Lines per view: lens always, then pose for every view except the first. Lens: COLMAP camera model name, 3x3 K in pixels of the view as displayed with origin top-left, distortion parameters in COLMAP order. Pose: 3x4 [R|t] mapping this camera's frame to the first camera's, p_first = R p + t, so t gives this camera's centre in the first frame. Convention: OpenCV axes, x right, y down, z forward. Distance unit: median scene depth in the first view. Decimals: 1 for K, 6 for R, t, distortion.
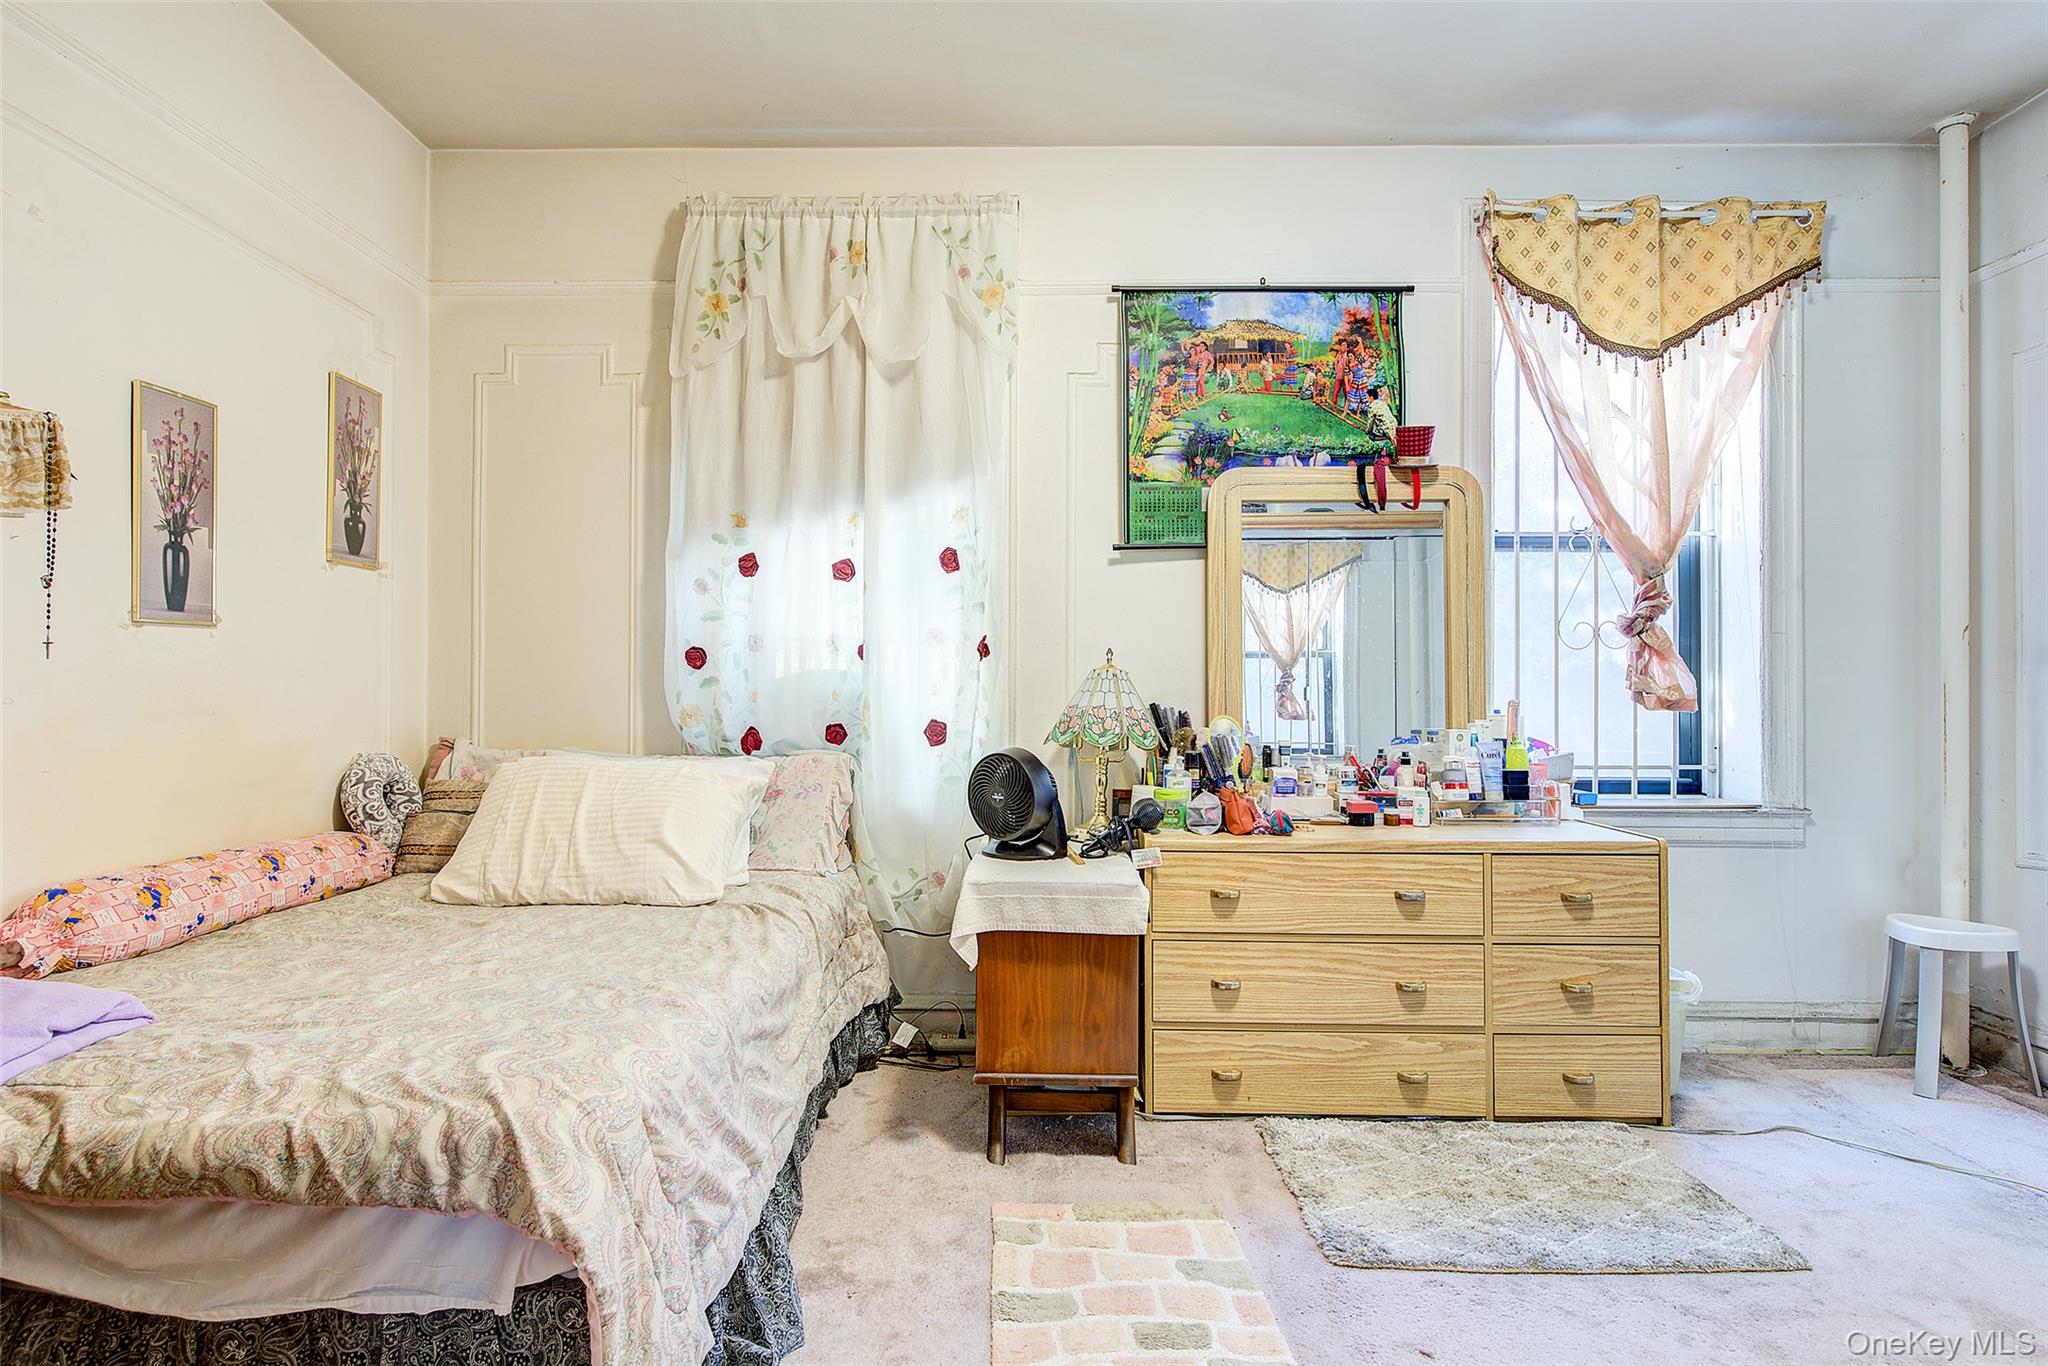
lens RADIAL K [[1012.7, 0, 1017.9], [0, 1012.7, 685.2], [0, 0, 1]] dist [-0.003859, -0.001884]
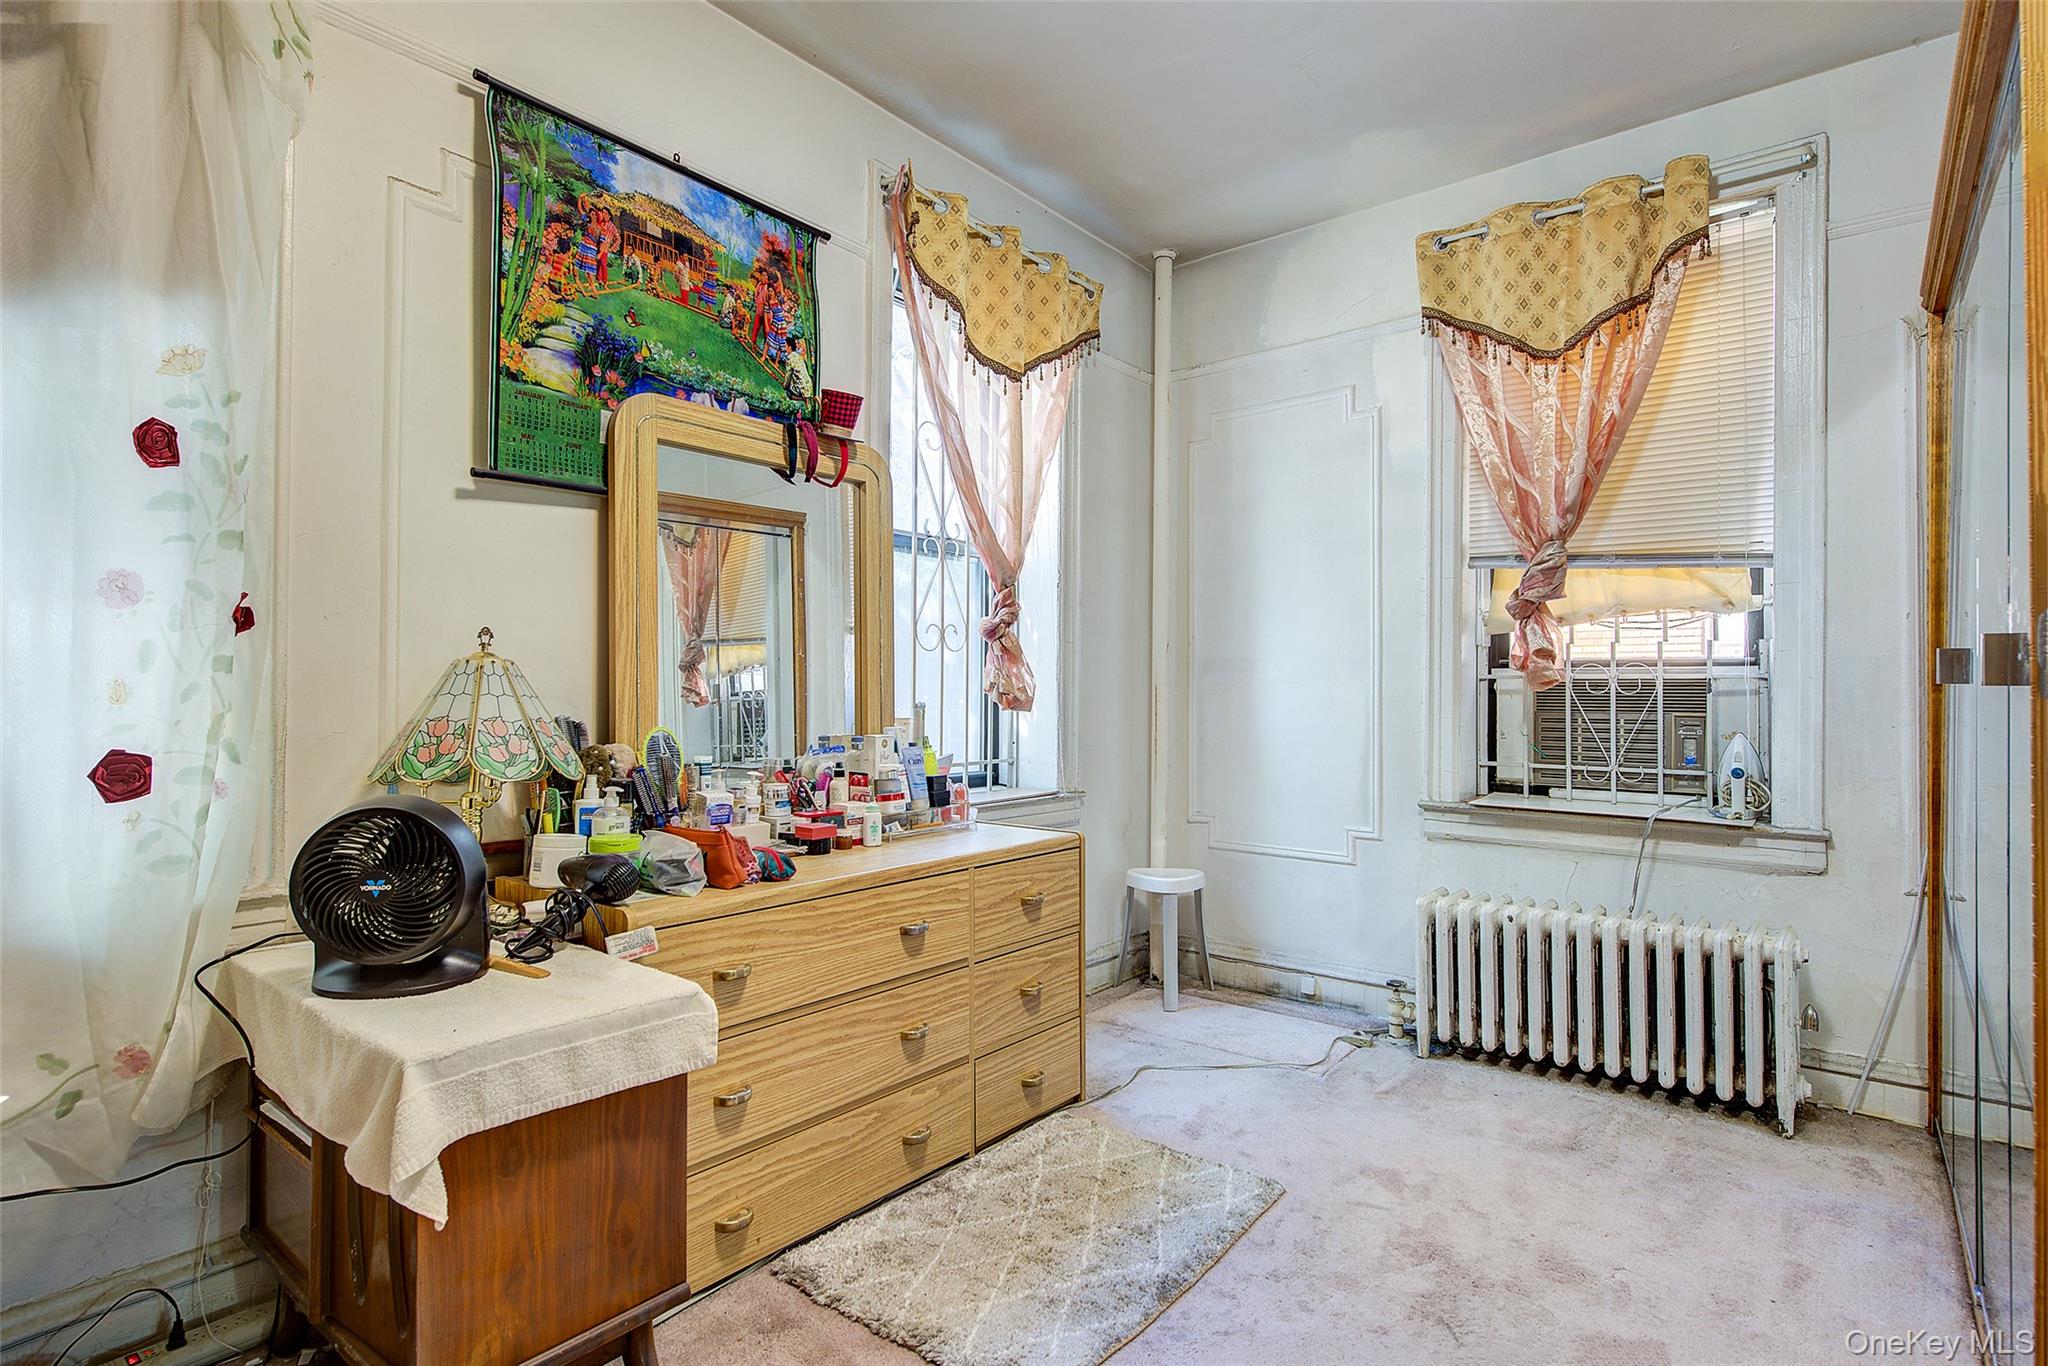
lens RADIAL K [[1012.7, 0, 1026.5], [0, 1012.7, 685.4], [0, 0, 1]] dist [-0.003859, -0.001884]
pose [[0.612934, 0.004748, 0.790120, -0.204771], [-0.005685, 0.999983, -0.001599, -0.000260], [-0.790114, -0.003512, 0.612950, 0.329996]]
